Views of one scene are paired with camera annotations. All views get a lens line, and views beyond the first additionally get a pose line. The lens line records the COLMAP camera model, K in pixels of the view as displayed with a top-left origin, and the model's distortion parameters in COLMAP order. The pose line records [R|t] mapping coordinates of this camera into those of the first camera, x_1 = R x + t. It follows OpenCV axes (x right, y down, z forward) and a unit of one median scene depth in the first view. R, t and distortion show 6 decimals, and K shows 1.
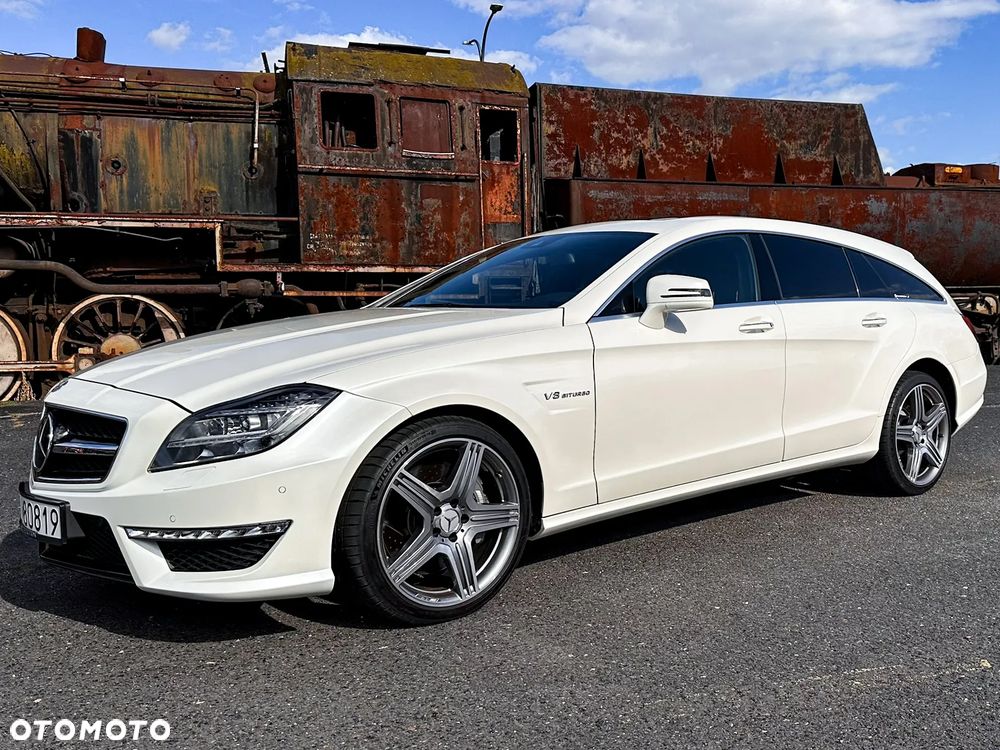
lens RADIAL K [[930.4, 0, 621.0], [0, 930.4, 373.7], [0, 0, 1]] dist [0.158584, -0.286502]
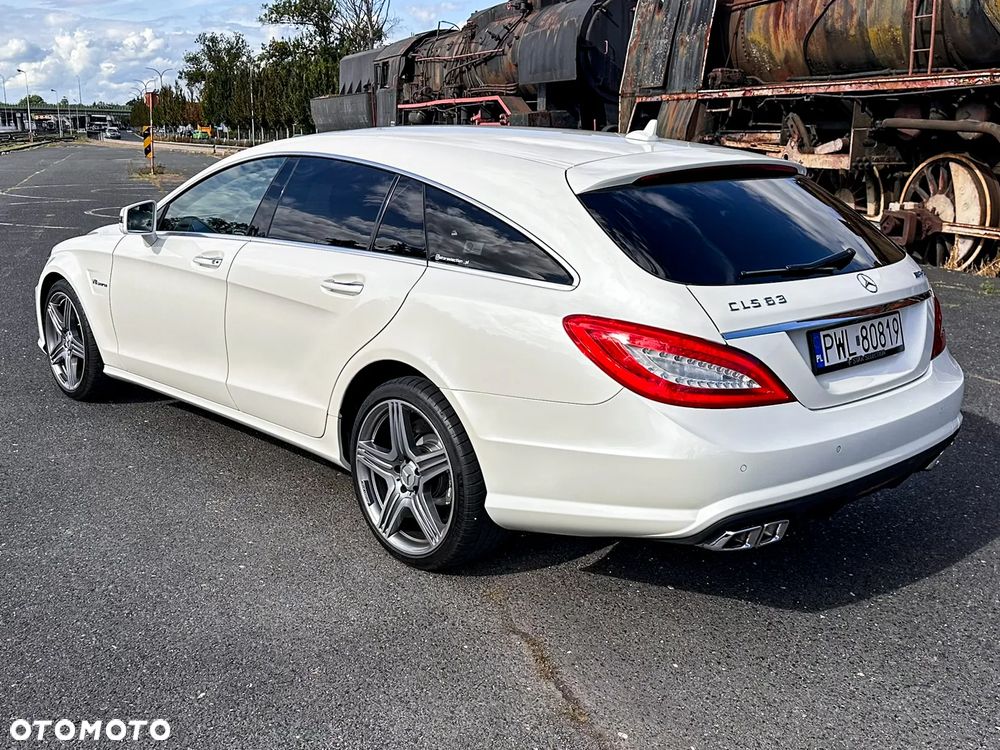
lens RADIAL K [[1005.2, 0, 463.0], [0, 1005.2, 399.8], [0, 0, 1]] dist [0.157138, -0.318299]
pose [[-0.026616, 0.263404, -0.964318, 0.431473], [-0.076091, 0.961328, 0.264687, -0.076430], [0.996746, 0.080421, -0.005544, 0.465256]]
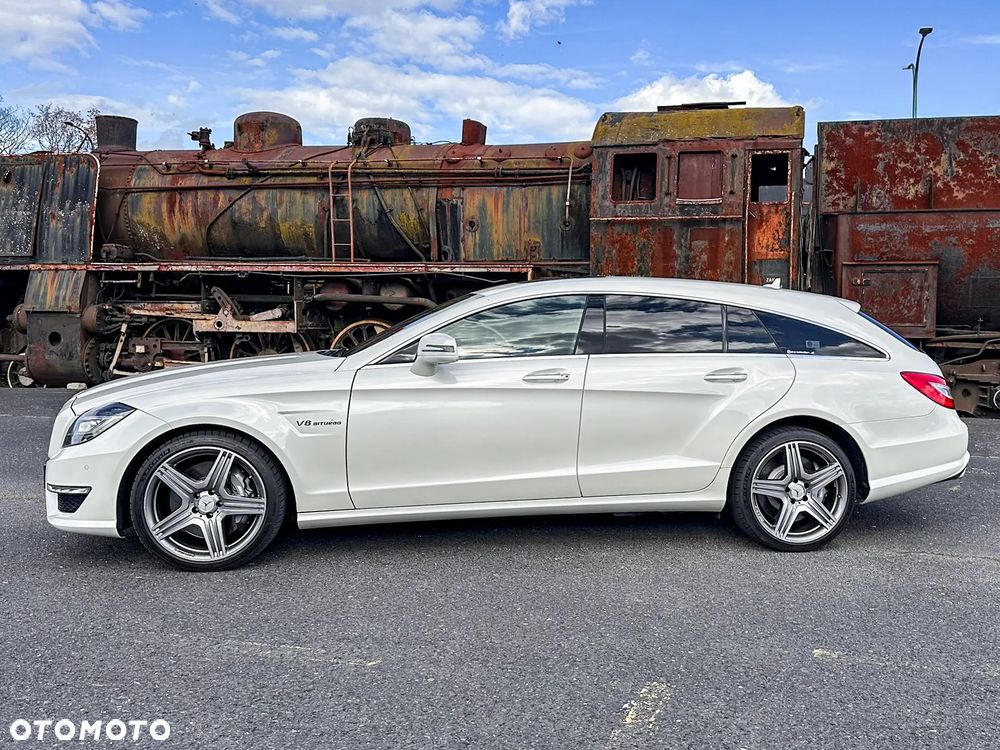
lens RADIAL K [[915.9, 0, 598.4], [0, 915.9, 371.1], [0, 0, 1]] dist [0.166530, -0.321302]
pose [[0.843281, 0.046419, -0.535465, 0.293963], [-0.058397, 0.998279, -0.005427, -0.020205], [0.534291, 0.035846, 0.844540, 0.026110]]
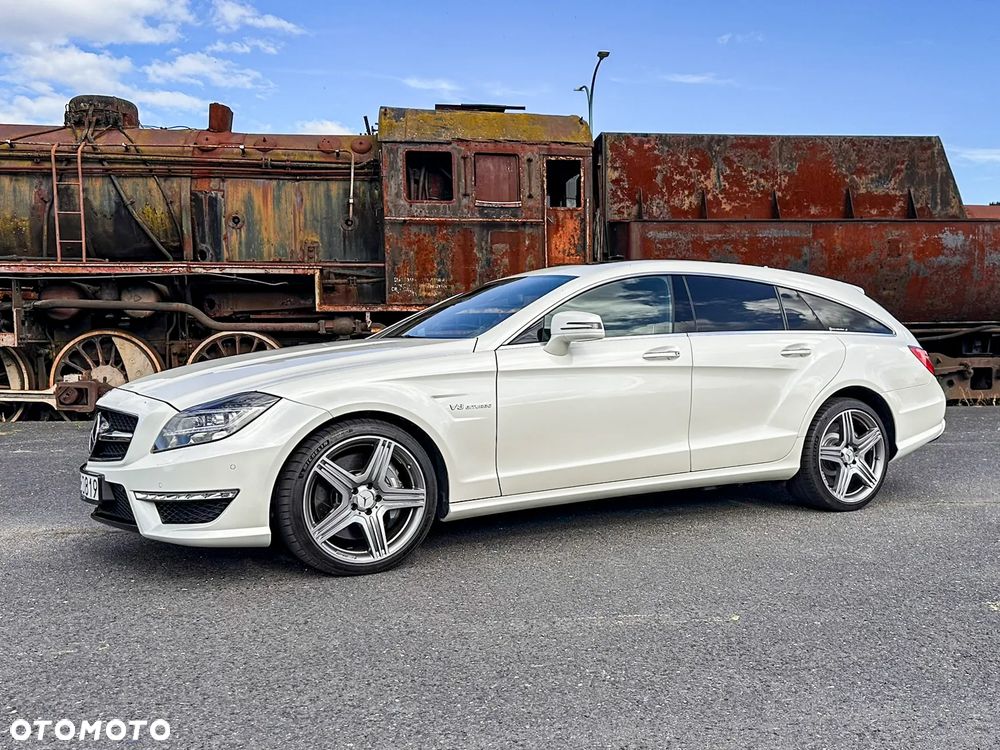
lens RADIAL K [[943.8, 0, 558.8], [0, 943.8, 395.0], [0, 0, 1]] dist [0.194467, -0.413427]
pose [[0.979080, 0.011581, -0.203148, 0.094795], [-0.015303, 0.999742, -0.016759, 0.007967], [0.202902, 0.019518, 0.979005, -0.068604]]
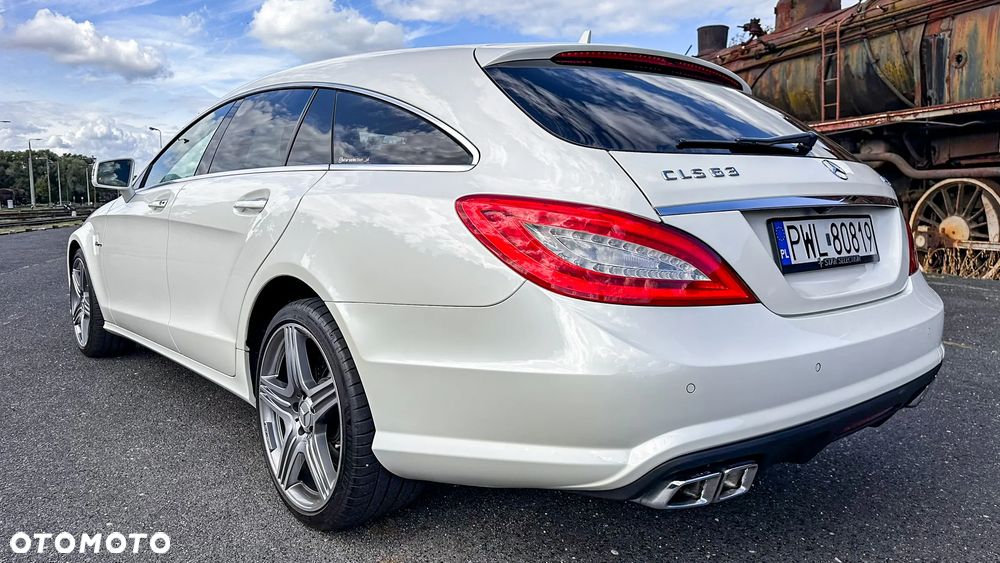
lens RADIAL K [[705.6, 0, 500.0], [0, 705.6, 281.5], [0, 0, 1]] dist [0.056975, -0.075626]
pose [[-0.042198, 0.122536, -0.991567, 0.317559], [-0.069431, 0.989692, 0.125259, -0.032046], [0.996694, 0.074131, -0.033256, 0.502661]]
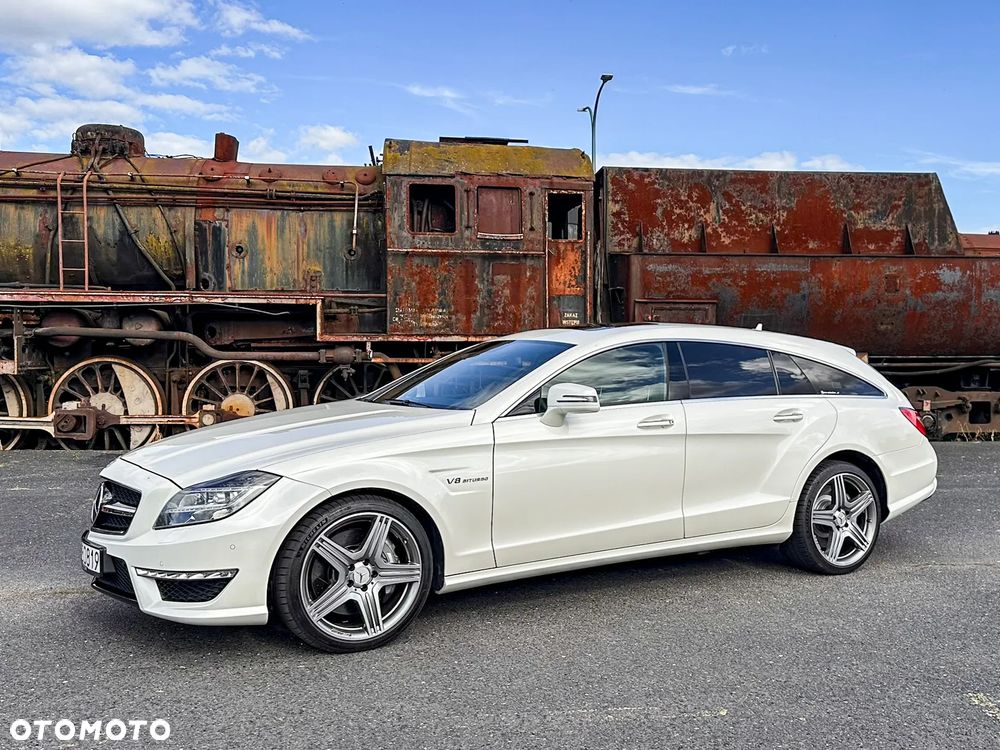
lens RADIAL K [[952.7, 0, 564.6], [0, 952.7, 365.0], [0, 0, 1]] dist [0.196396, -0.418202]
pose [[0.979895, 0.014521, -0.198986, 0.099265], [-0.026359, 0.998027, -0.056976, -0.018996], [0.197766, 0.061076, 0.978345, -0.082056]]
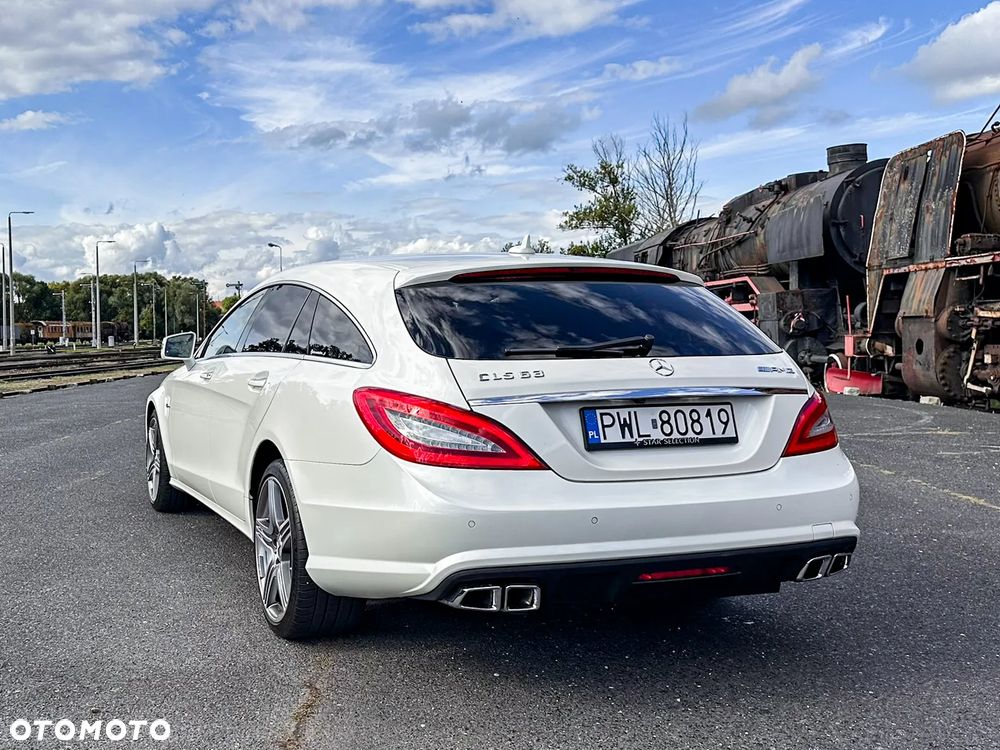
lens RADIAL K [[1045.8, 0, 365.6], [0, 1045.8, 359.9], [0, 0, 1]] dist [0.145804, -0.262945]
pose [[-0.394034, 0.036444, -0.918373, 0.451876], [-0.052441, 0.996694, 0.062052, -0.057693], [0.917598, 0.072611, -0.390821, 0.608492]]
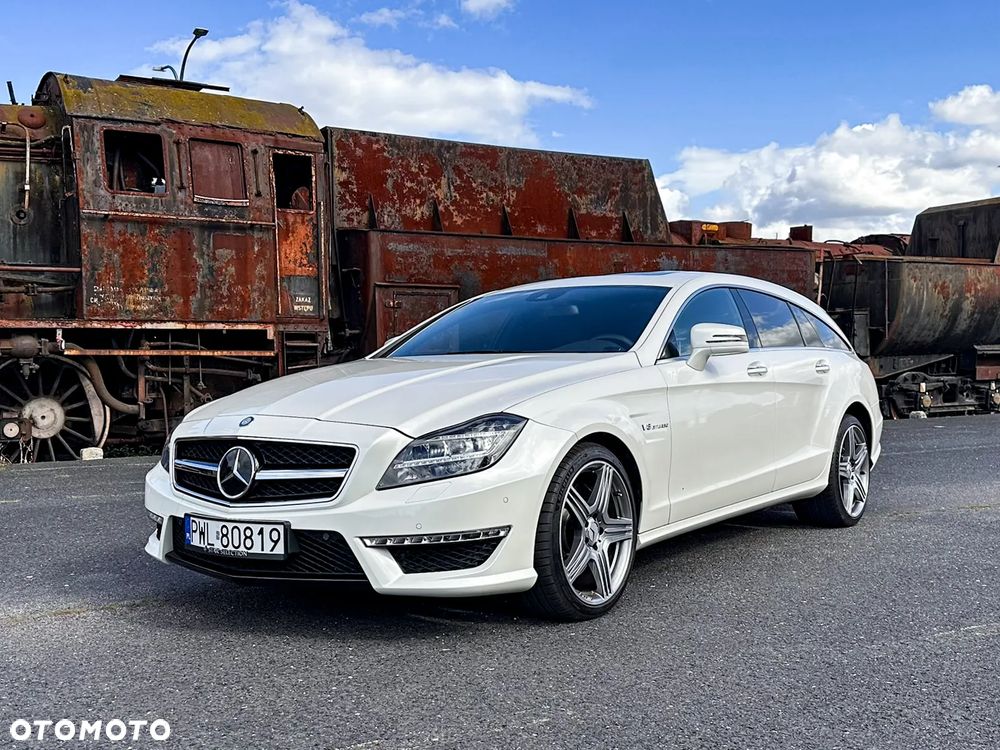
lens RADIAL K [[1065.2, 0, 477.4], [0, 1065.2, 427.6], [0, 0, 1]] dist [0.186035, -0.390471]
pose [[0.984521, -0.014617, 0.174657, -0.149508], [0.018366, 0.999634, -0.019869, 0.013713], [-0.174302, 0.022769, 0.984429, -0.076607]]
